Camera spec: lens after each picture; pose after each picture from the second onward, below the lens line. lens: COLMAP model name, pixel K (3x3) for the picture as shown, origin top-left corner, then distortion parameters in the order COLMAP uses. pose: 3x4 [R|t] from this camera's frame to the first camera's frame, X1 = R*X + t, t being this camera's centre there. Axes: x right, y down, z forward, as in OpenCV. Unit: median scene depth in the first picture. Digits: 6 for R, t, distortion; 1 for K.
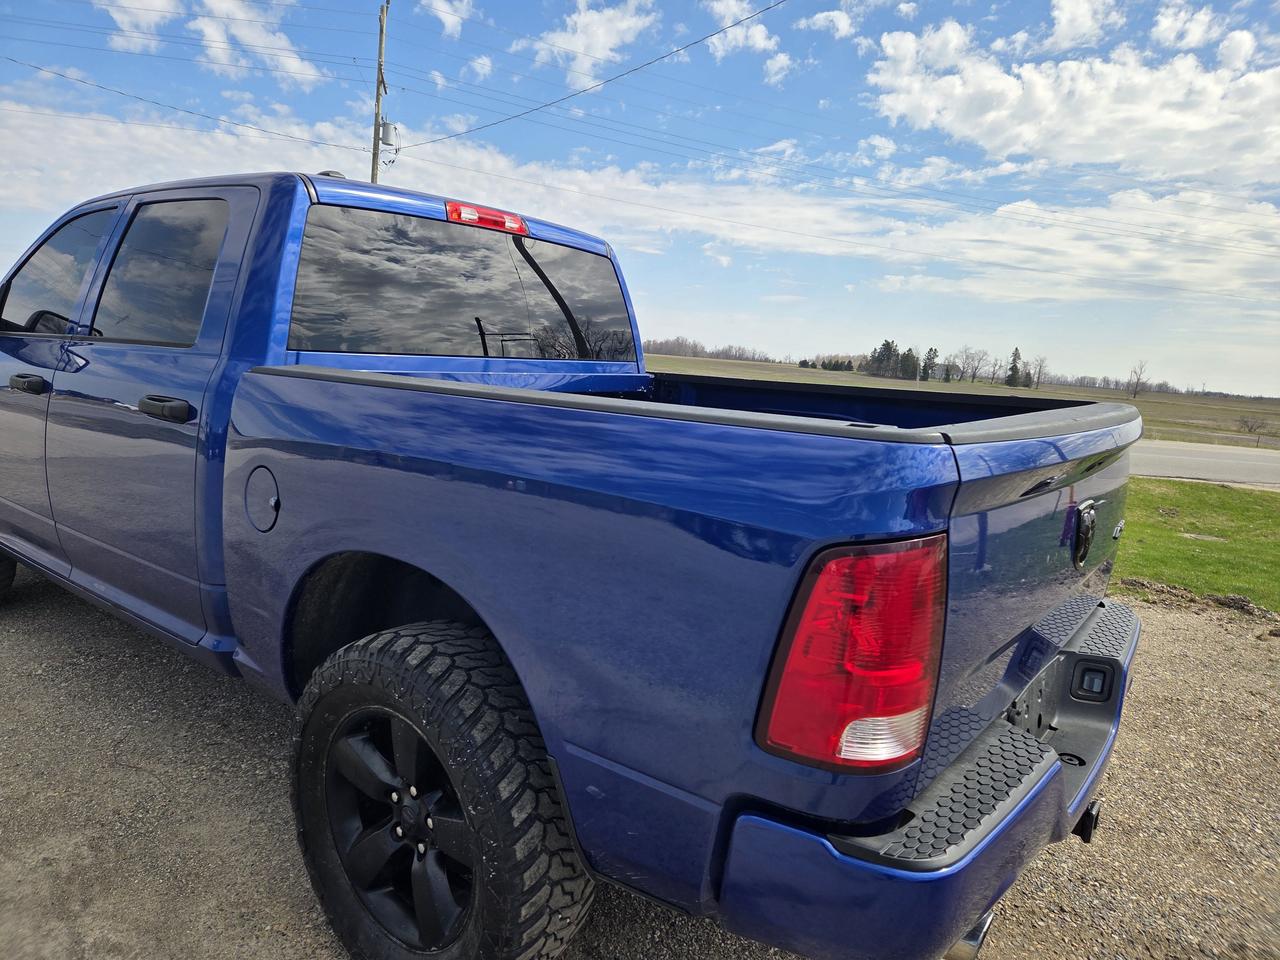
lens RADIAL K [[861.6, 0, 639.7], [0, 861.6, 464.8], [0, 0, 1]] dist [0.091012, -0.073521]
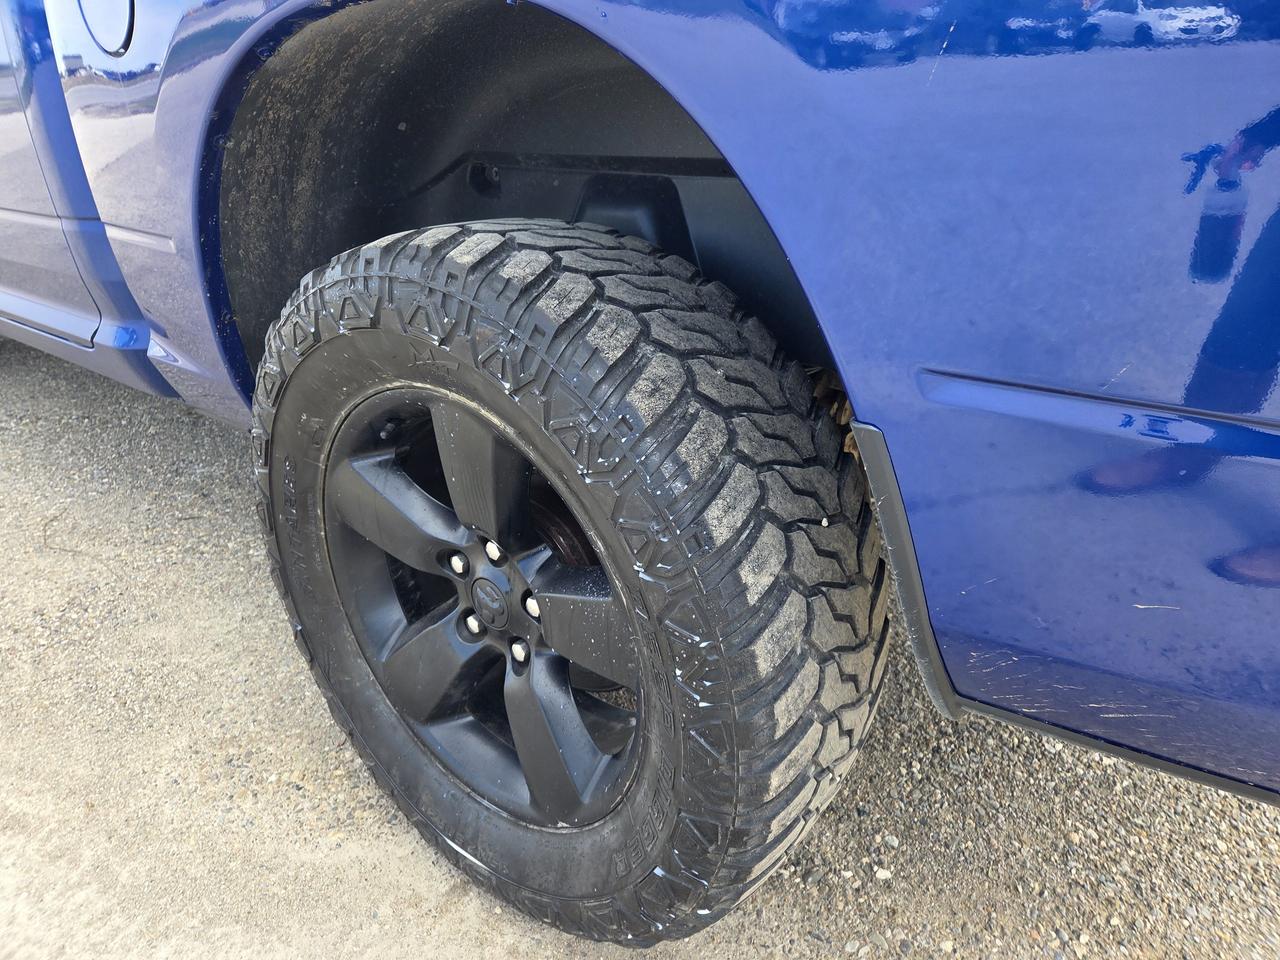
lens RADIAL K [[870.9, 0, 656.2], [0, 870.9, 491.9], [0, 0, 1]] dist [0.082676, -0.075399]
pose [[0.998724, -0.043161, -0.026211, -0.154524], [0.048346, 0.967153, 0.249556, 0.225711], [0.014579, -0.250505, 0.968006, 0.537643]]
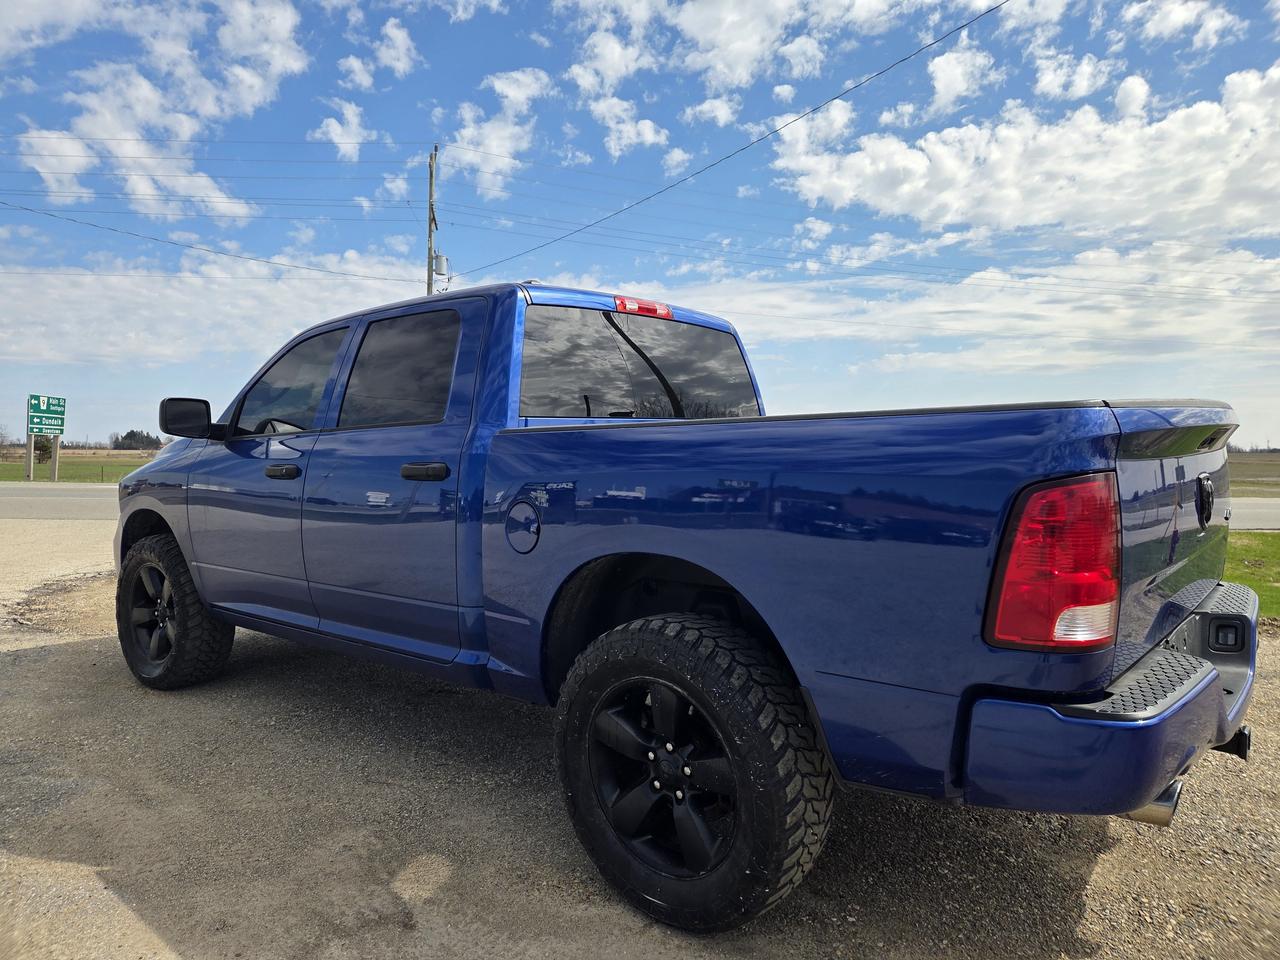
lens RADIAL K [[859.8, 0, 630.1], [0, 859.8, 459.7], [0, 0, 1]] dist [0.084875, -0.064377]
pose [[0.995500, -0.074694, -0.058317, -0.219076], [0.067096, 0.990154, -0.122856, 0.120203], [0.066919, 0.118390, 0.990710, -0.282891]]
